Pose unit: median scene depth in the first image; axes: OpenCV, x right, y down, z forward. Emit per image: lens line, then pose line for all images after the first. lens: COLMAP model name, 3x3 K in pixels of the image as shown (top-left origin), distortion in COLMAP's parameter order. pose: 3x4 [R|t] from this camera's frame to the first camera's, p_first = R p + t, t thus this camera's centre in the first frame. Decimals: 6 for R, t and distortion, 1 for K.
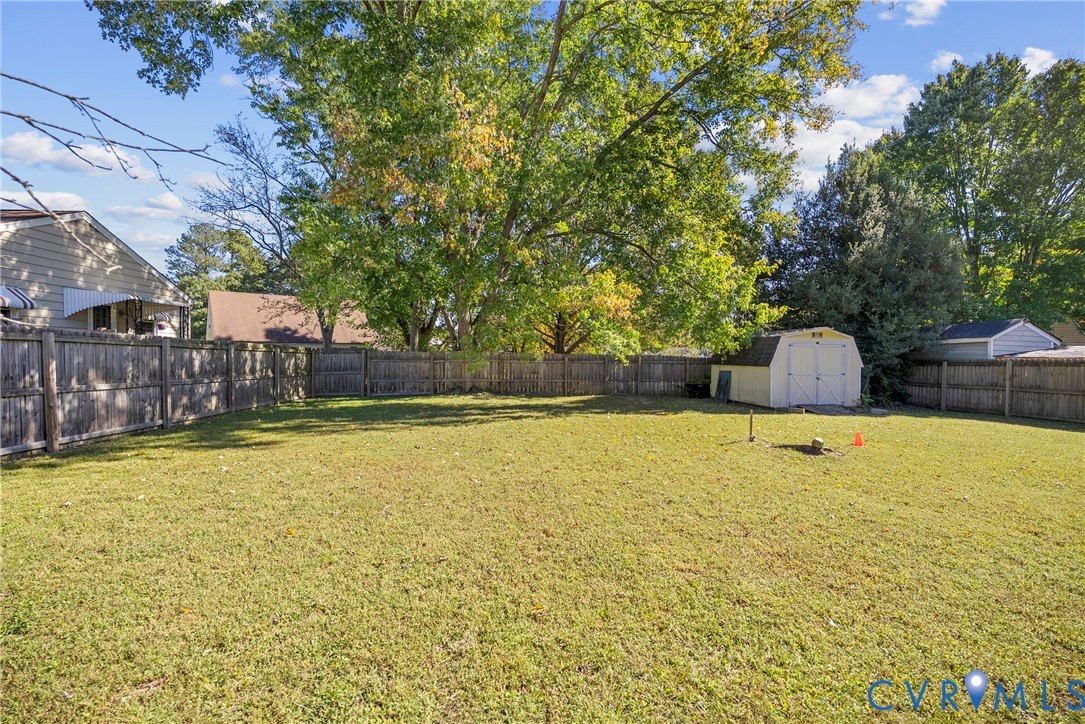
lens RADIAL K [[493.8, 0, 541.7], [0, 493.8, 360.1], [0, 0, 1]] dist [-0.008126, 0.000112]
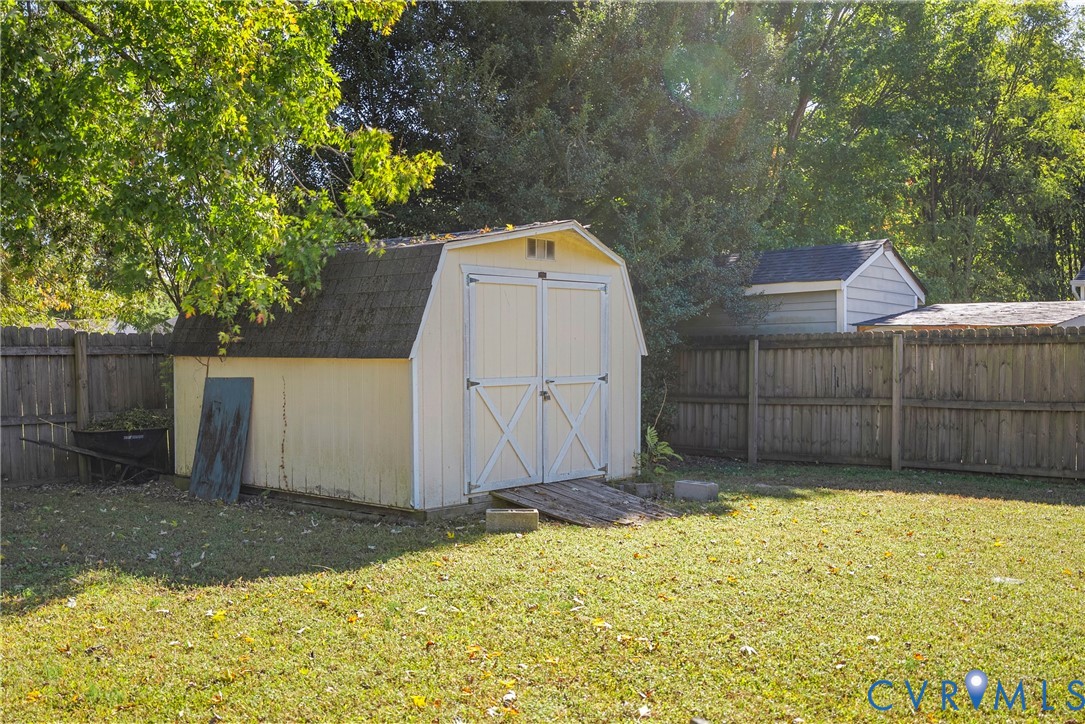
lens RADIAL K [[1094.4, 0, 542.1], [0, 1094.4, 361.5], [0, 0, 1]] dist [0.024741, 0.000000]
pose [[0.773661, -0.019137, 0.633310, 0.134347], [0.016307, 0.999814, 0.010290, 0.009407], [-0.633389, 0.002367, 0.773830, 0.461409]]
